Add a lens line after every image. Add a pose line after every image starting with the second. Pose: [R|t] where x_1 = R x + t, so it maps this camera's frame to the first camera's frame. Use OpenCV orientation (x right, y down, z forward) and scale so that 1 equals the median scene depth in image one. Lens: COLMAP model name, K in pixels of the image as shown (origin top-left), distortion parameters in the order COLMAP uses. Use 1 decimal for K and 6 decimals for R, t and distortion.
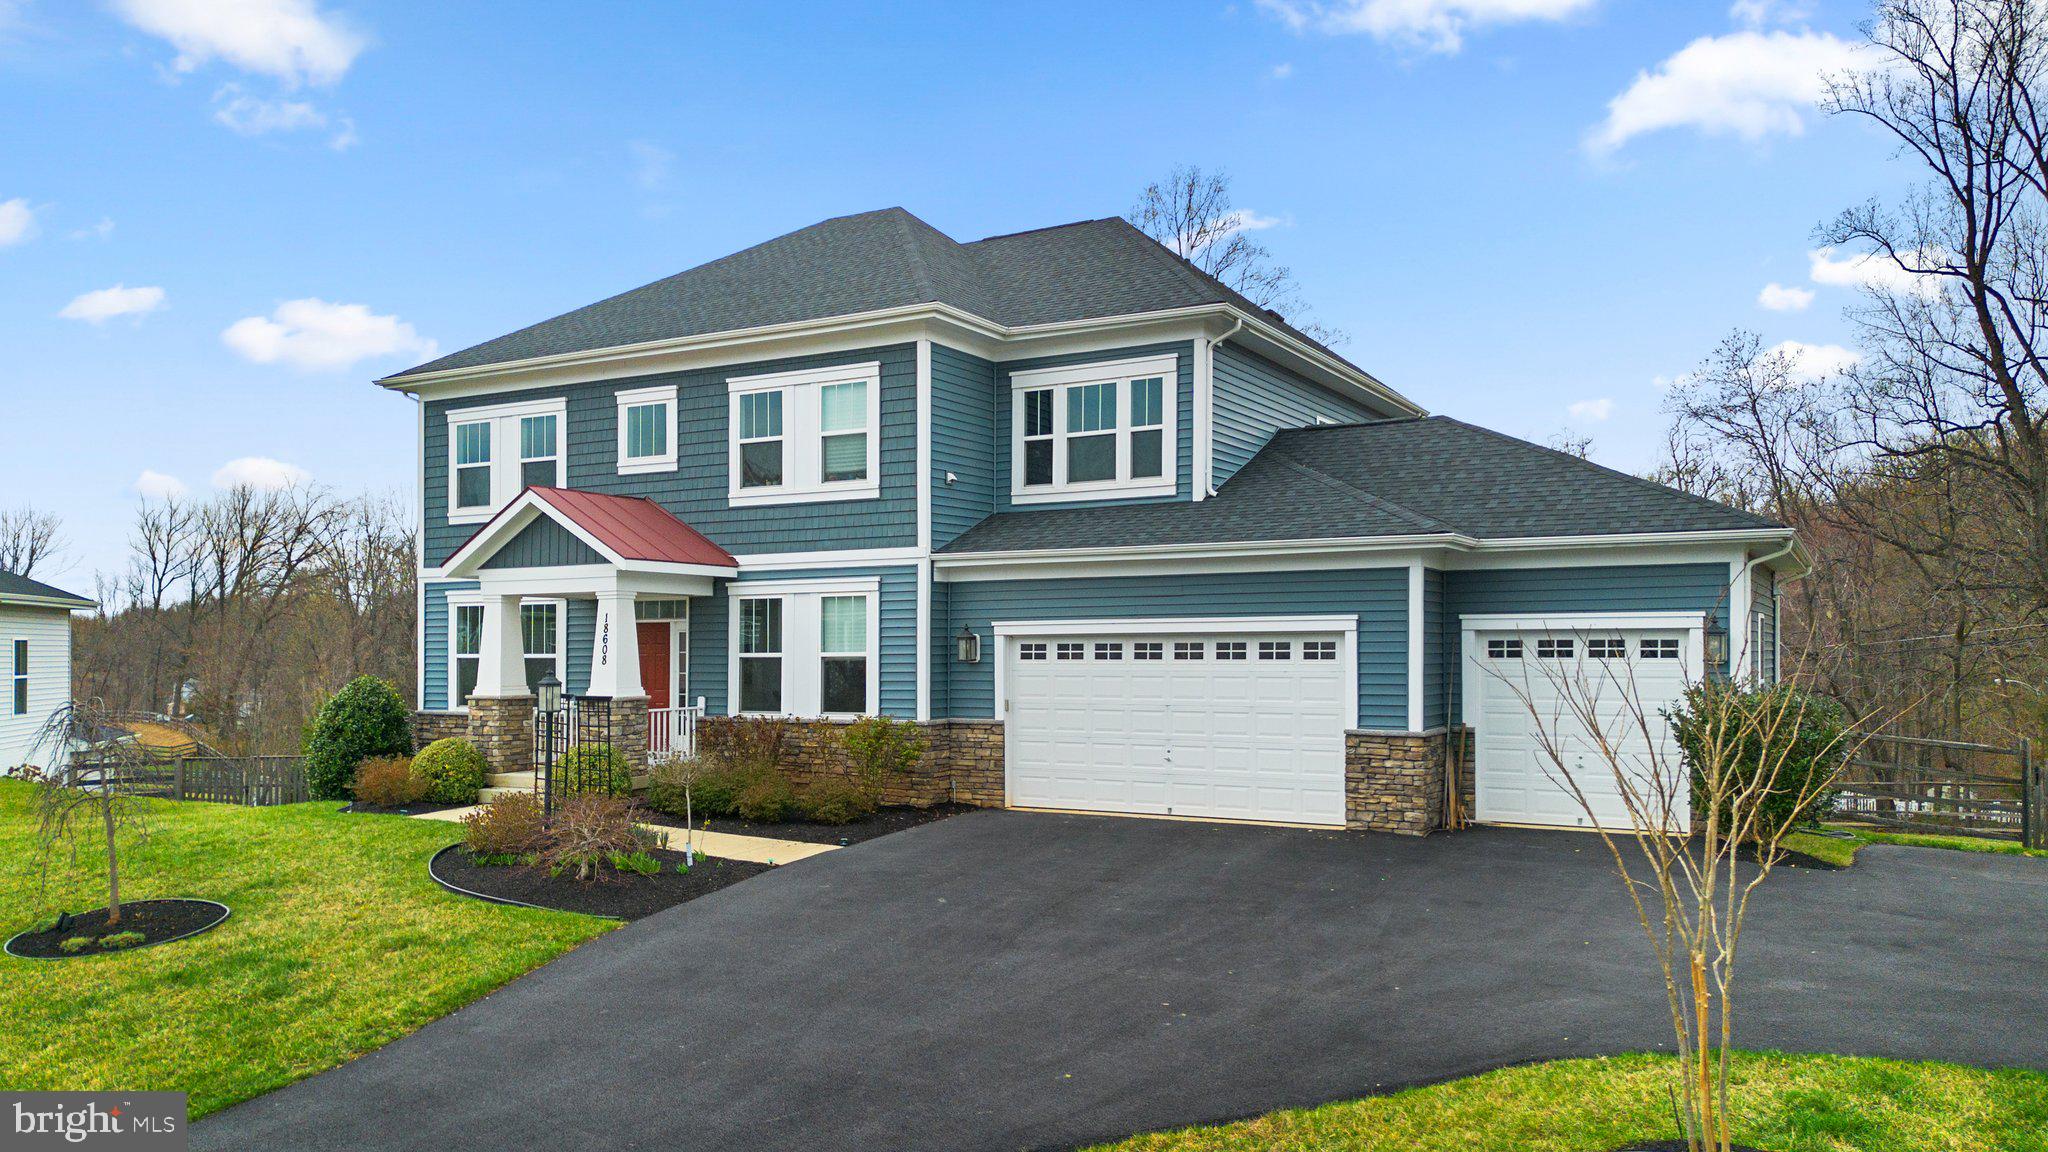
lens RADIAL K [[1406.4, 0, 1100.1], [0, 1406.4, 580.7], [0, 0, 1]] dist [0.062702, -0.057240]
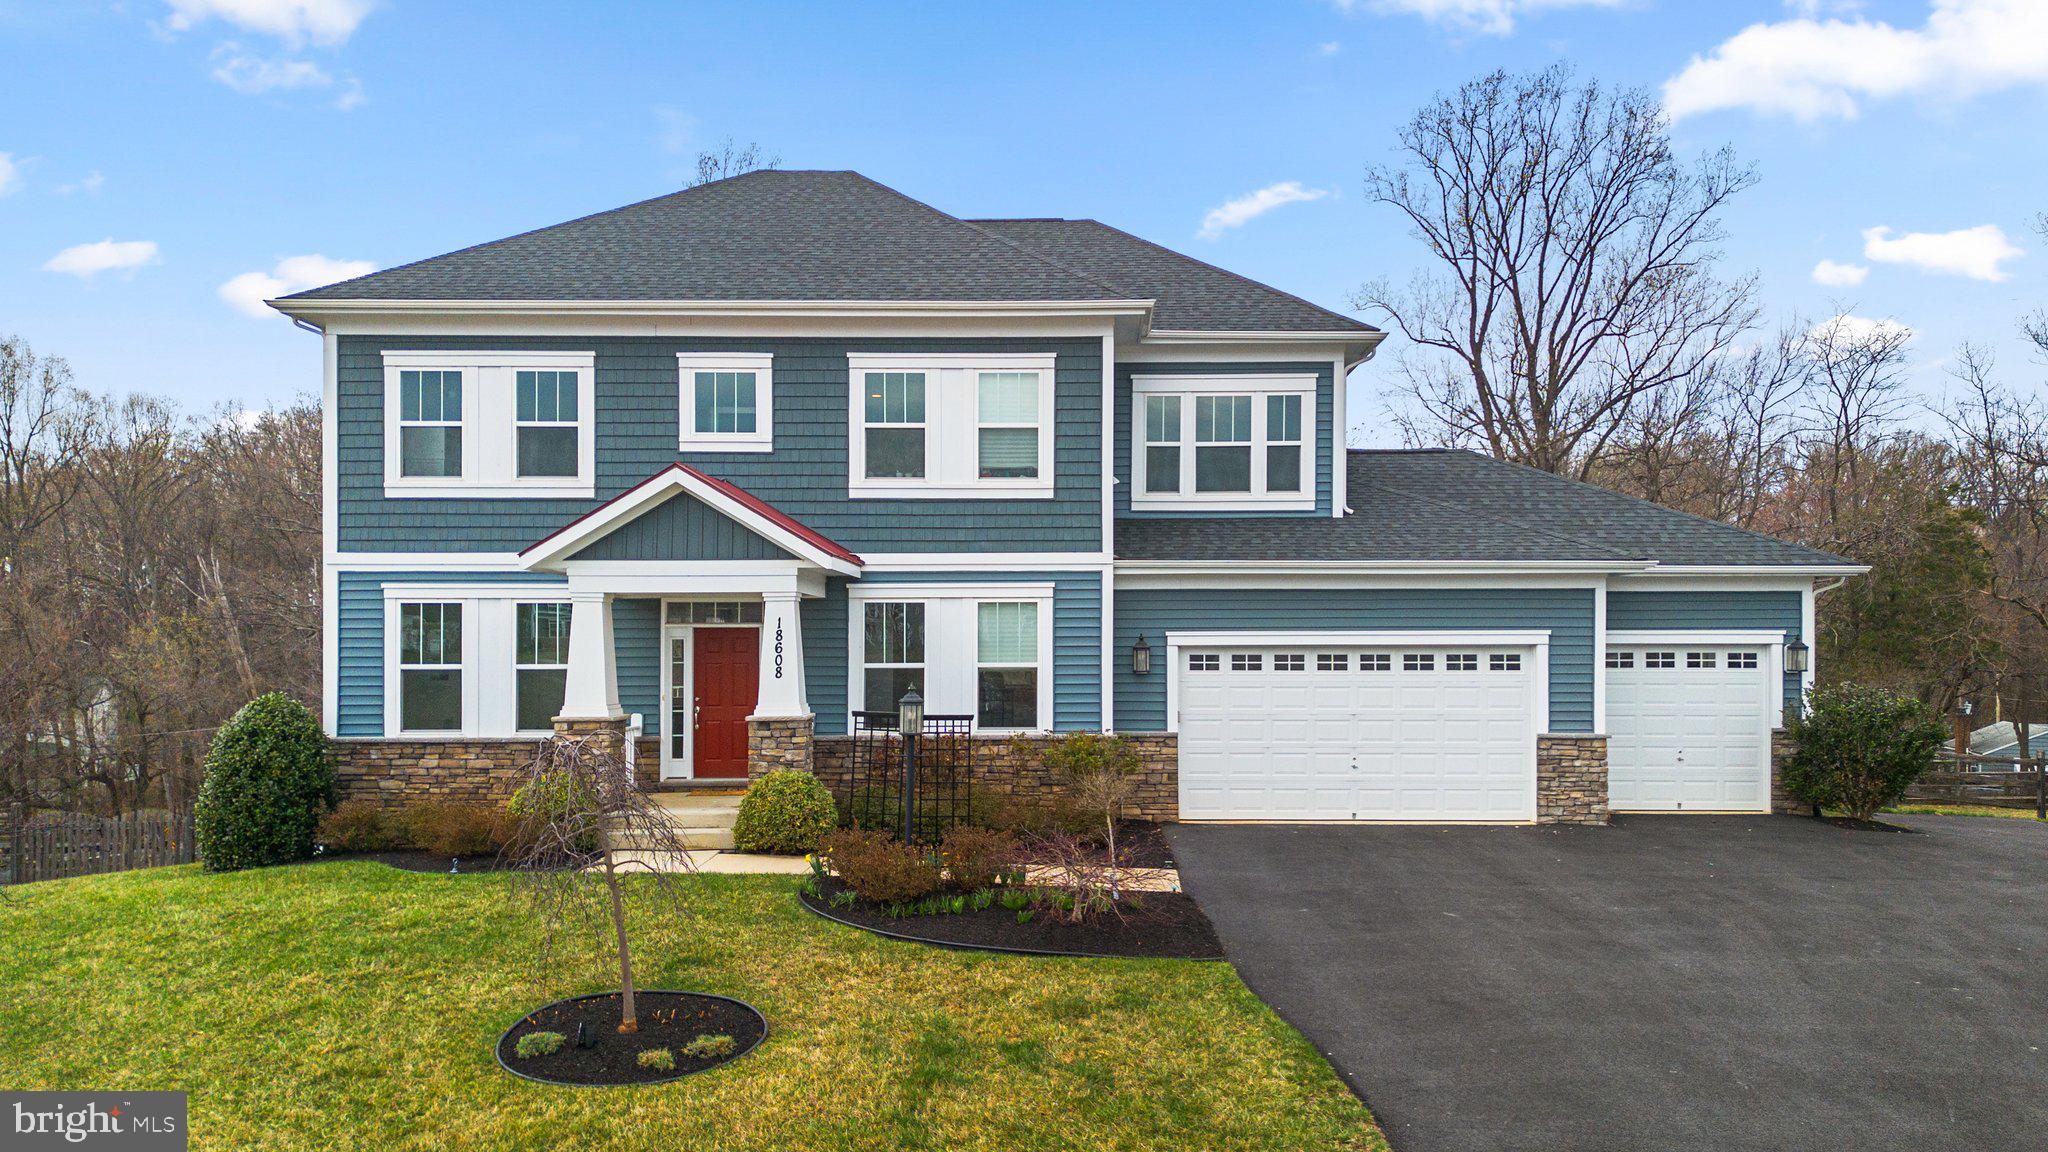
lens RADIAL K [[1406.4, 0, 1100.1], [0, 1406.4, 580.7], [0, 0, 1]] dist [0.062702, -0.057240]
pose [[0.886407, 0.024875, 0.462238, -0.557319], [-0.025185, 0.999668, -0.005501, 0.000367], [-0.462221, -0.006765, 0.886739, 0.152094]]
